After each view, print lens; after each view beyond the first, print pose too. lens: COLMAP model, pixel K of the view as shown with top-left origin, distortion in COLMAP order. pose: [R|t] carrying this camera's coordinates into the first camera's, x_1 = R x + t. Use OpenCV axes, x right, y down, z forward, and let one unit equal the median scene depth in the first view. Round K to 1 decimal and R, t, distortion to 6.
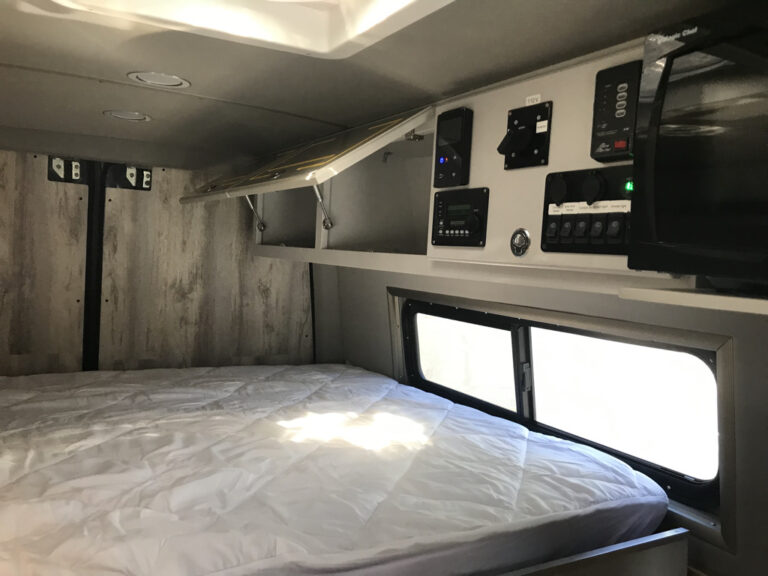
lens RADIAL K [[633.3, 0, 384.8], [0, 633.3, 283.4], [0, 0, 1]] dist [0.092197, -0.154651]
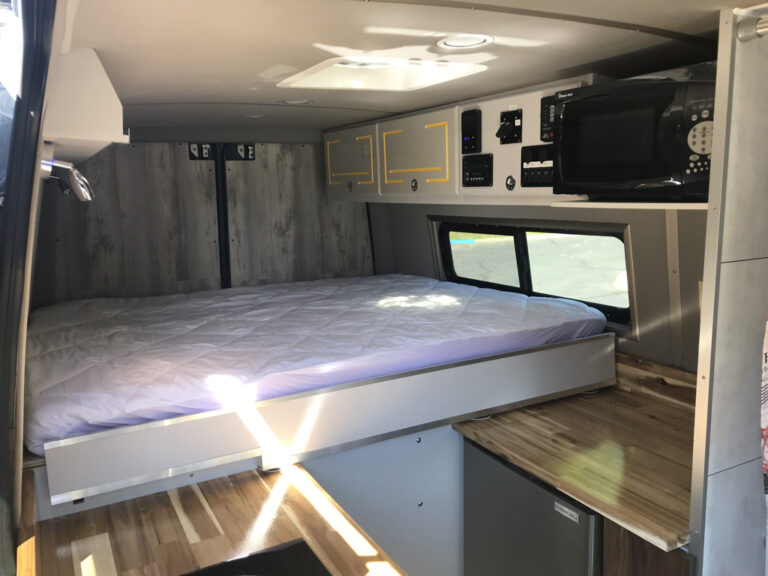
lens RADIAL K [[632.2, 0, 384.0], [0, 632.2, 288.0], [0, 0, 1]] dist [0.085647, -0.158585]
pose [[0.996502, -0.077807, -0.030507, -0.066270], [0.080705, 0.990716, 0.109405, 0.004852], [0.021712, -0.111484, 0.993529, -0.467783]]
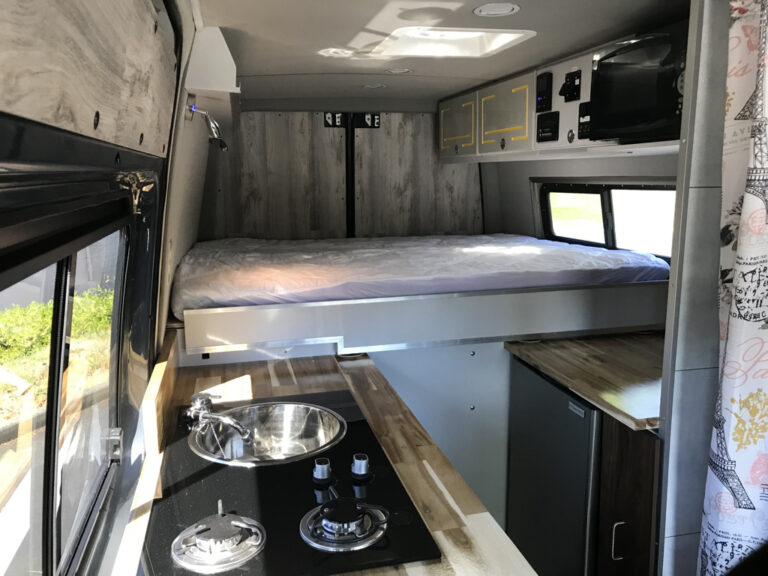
lens RADIAL K [[632.2, 0, 384.0], [0, 632.2, 288.0], [0, 0, 1]] dist [0.085647, -0.158585]
pose [[0.960182, -0.017296, -0.278839, 0.096633], [0.050971, 0.992175, 0.113973, 0.082626], [0.274686, -0.123648, 0.953551, -0.645157]]
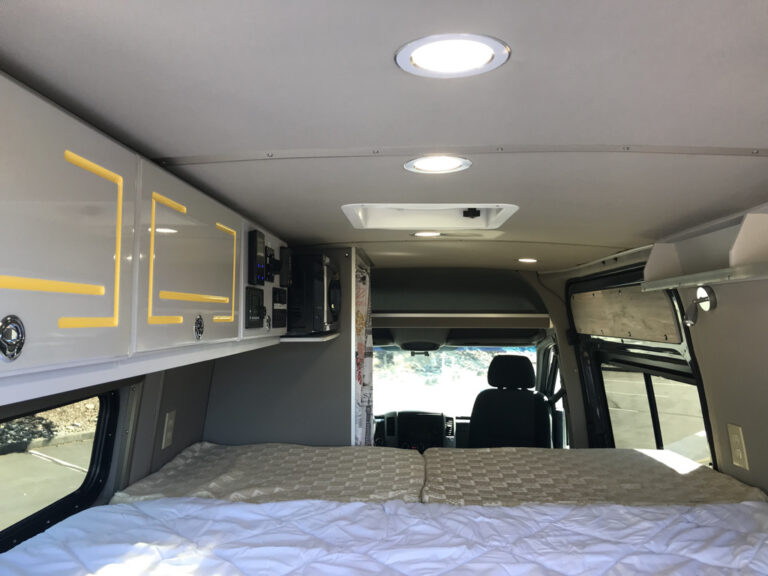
lens RADIAL K [[632.2, 0, 384.0], [0, 632.2, 288.0], [0, 0, 1]] dist [0.085647, -0.158585]
pose [[-0.857938, -0.032782, 0.512707, -0.465877], [-0.019480, 0.999320, 0.031298, -0.108886], [-0.513385, 0.016864, -0.857993, 1.139098]]
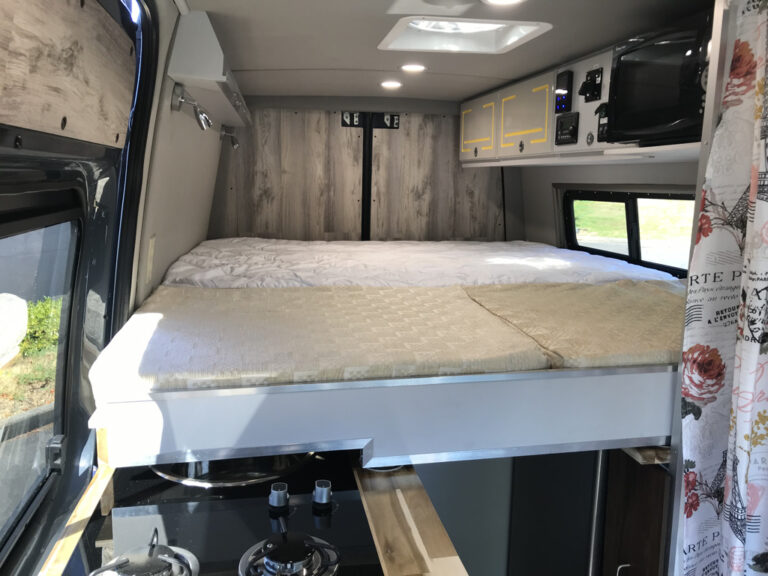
lens RADIAL K [[633.3, 0, 384.8], [0, 633.3, 283.4], [0, 0, 1]] dist [0.092197, -0.154651]
pose [[0.945150, 0.011782, -0.326424, 0.129242], [0.021353, 0.994983, 0.097741, 0.087995], [0.325938, -0.099350, 0.940156, -0.573553]]
